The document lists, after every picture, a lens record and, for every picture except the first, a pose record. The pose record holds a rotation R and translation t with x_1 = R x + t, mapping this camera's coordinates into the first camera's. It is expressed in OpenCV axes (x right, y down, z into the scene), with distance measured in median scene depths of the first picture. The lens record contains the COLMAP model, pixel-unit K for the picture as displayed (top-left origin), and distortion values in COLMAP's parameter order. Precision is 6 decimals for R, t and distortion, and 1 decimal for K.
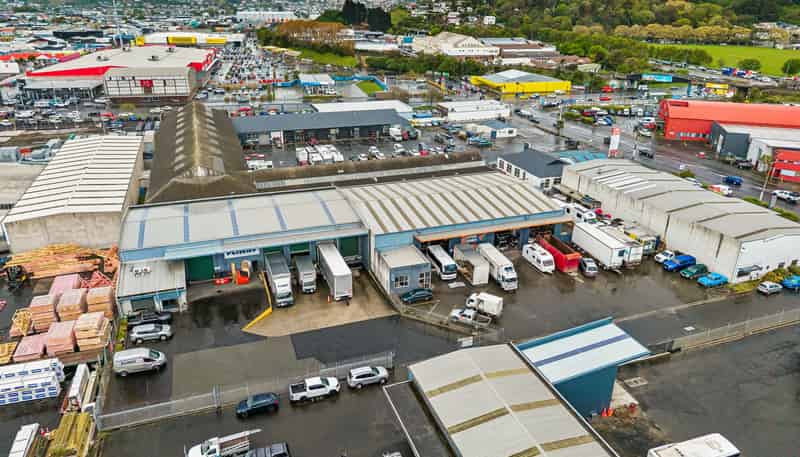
lens RADIAL K [[537.3, 0, 404.1], [0, 537.3, 232.4], [0, 0, 1]] dist [0.034336, -0.033100]
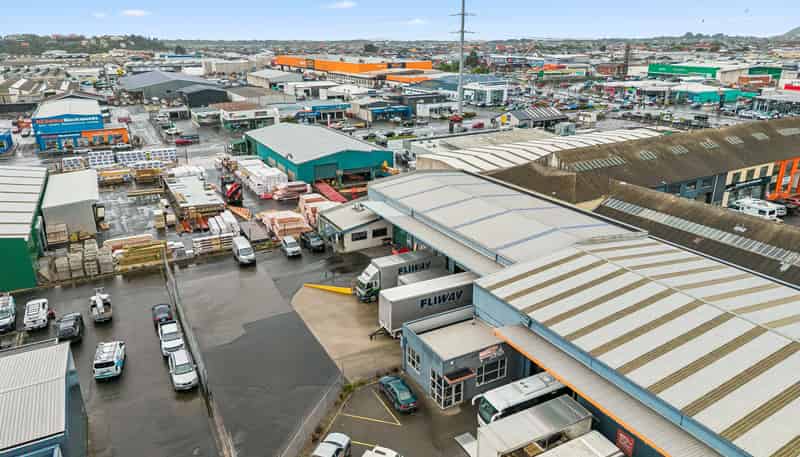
lens RADIAL K [[537.3, 0, 399.6], [0, 537.3, 232.0], [0, 0, 1]] dist [0.034336, -0.033100]
pose [[0.143494, 0.324925, -0.934791, 0.436022], [-0.382389, 0.889411, 0.250453, -0.149169], [0.912791, 0.321515, 0.251873, 0.707895]]
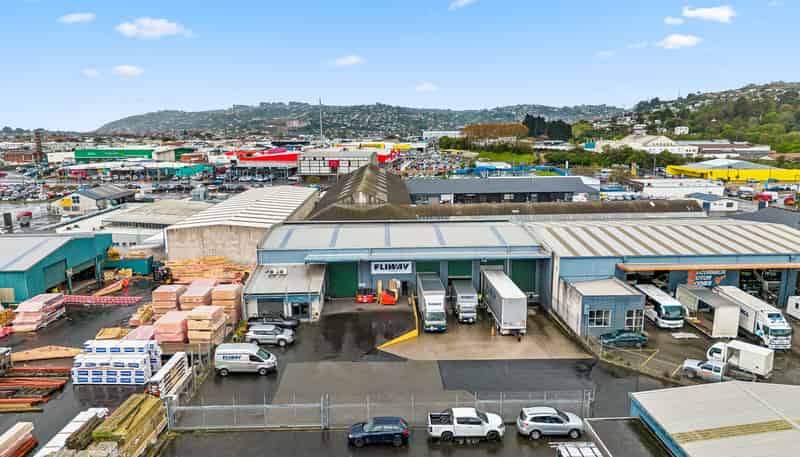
lens RADIAL K [[537.3, 0, 405.3], [0, 537.3, 232.9], [0, 0, 1]] dist [0.034336, -0.033100]
pose [[0.951318, 0.042447, -0.305274, -0.031366], [-0.106631, 0.974634, -0.196772, 0.133901], [0.289178, 0.219745, 0.931713, 0.217916]]
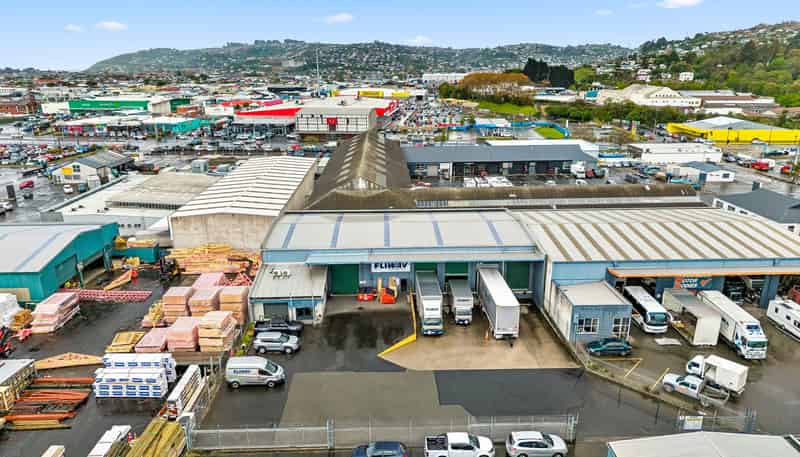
lens RADIAL K [[537.3, 0, 404.6], [0, 537.3, 229.6], [0, 0, 1]] dist [0.034336, -0.033100]
pose [[0.951524, 0.075896, -0.298064, -0.029567], [-0.109412, 0.989213, -0.097397, 0.054812], [0.287457, 0.125288, 0.949564, 0.180386]]
